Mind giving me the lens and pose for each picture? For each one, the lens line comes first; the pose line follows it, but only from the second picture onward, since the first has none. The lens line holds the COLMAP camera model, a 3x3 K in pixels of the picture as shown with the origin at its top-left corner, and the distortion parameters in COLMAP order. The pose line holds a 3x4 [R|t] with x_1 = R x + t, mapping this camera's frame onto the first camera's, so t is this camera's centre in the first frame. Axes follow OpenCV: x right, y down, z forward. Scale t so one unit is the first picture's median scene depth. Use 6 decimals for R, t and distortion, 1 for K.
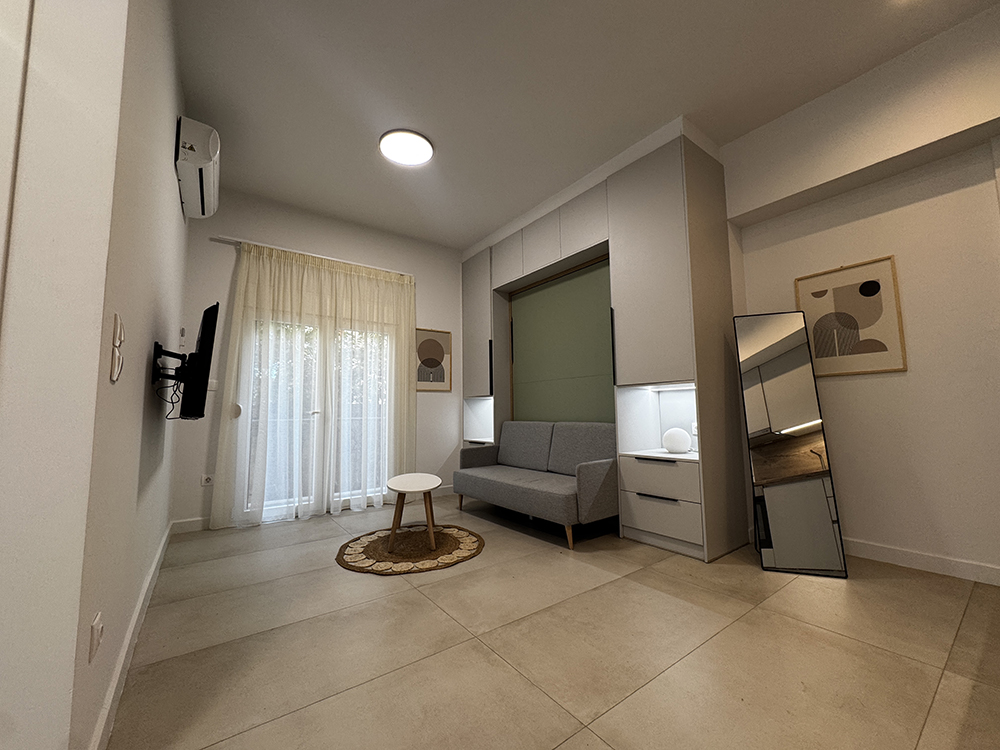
lens RADIAL K [[396.2, 0, 500.0], [0, 396.2, 375.0], [0, 0, 1]] dist [-0.002886, -0.000131]
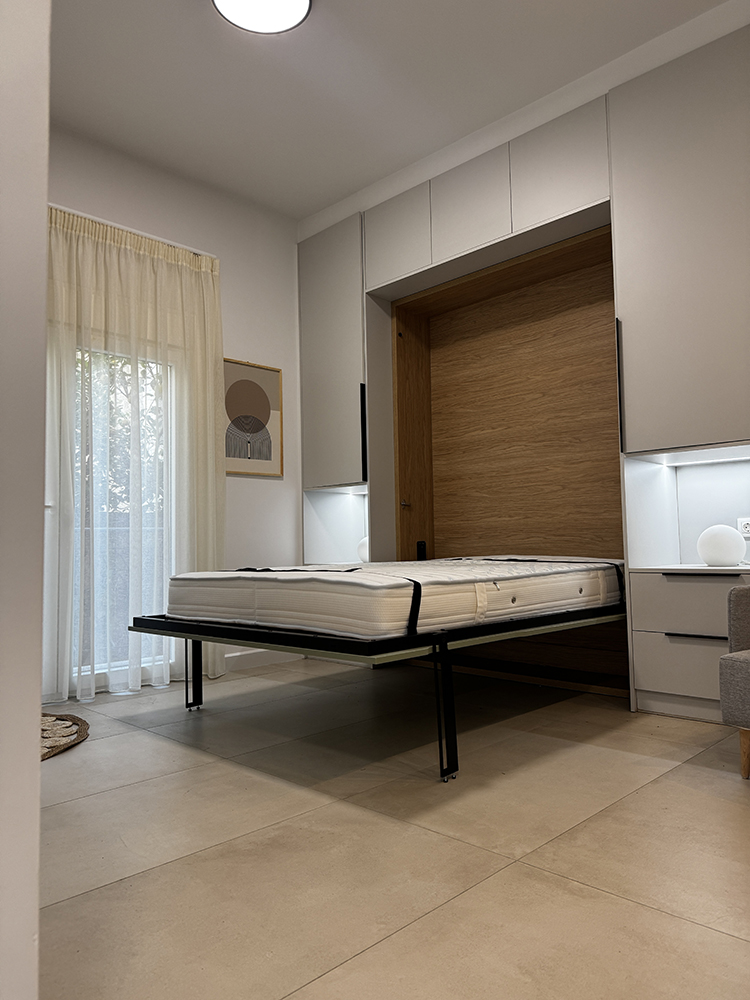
lens RADIAL K [[690.3, 0, 375.0], [0, 690.3, 500.0], [0, 0, 1]] dist [0.126817, -0.249348]
pose [[0.987510, 0.005616, 0.157455, -0.192249], [-0.009860, 0.999608, 0.026187, 0.060078], [-0.157246, -0.027412, 0.987179, 0.033096]]
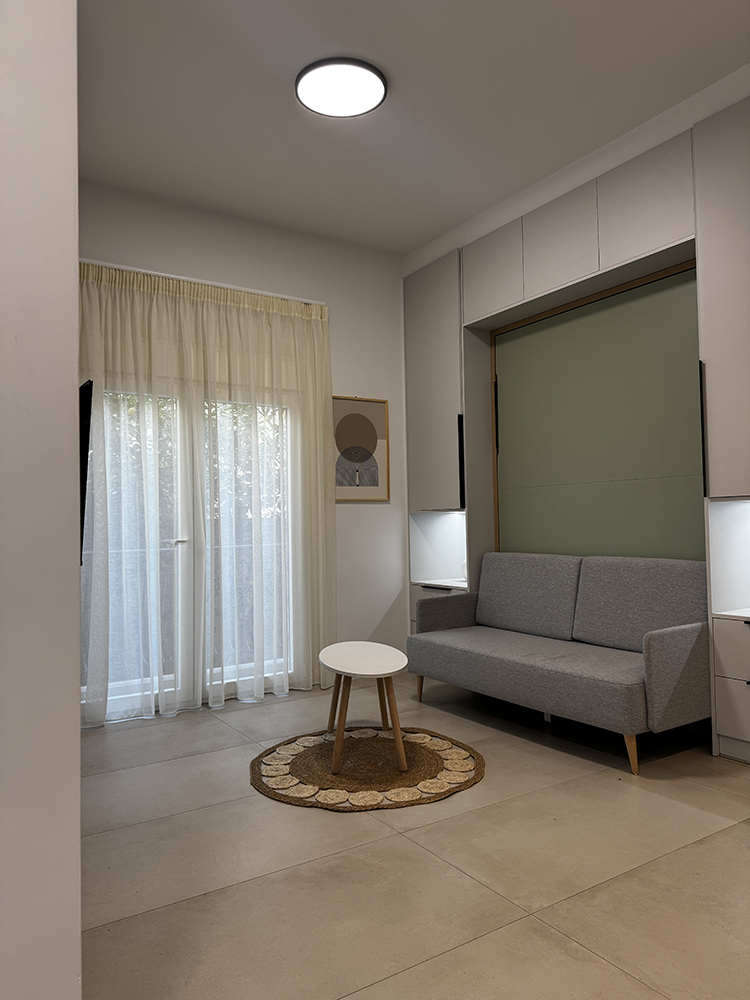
lens RADIAL K [[690.1, 0, 375.0], [0, 690.1, 500.0], [0, 0, 1]] dist [0.109650, -0.165016]
pose [[0.998272, -0.007638, -0.058261, -0.110407], [0.011175, 0.998098, 0.060628, -0.031180], [0.057687, -0.061174, 0.996459, -0.040599]]
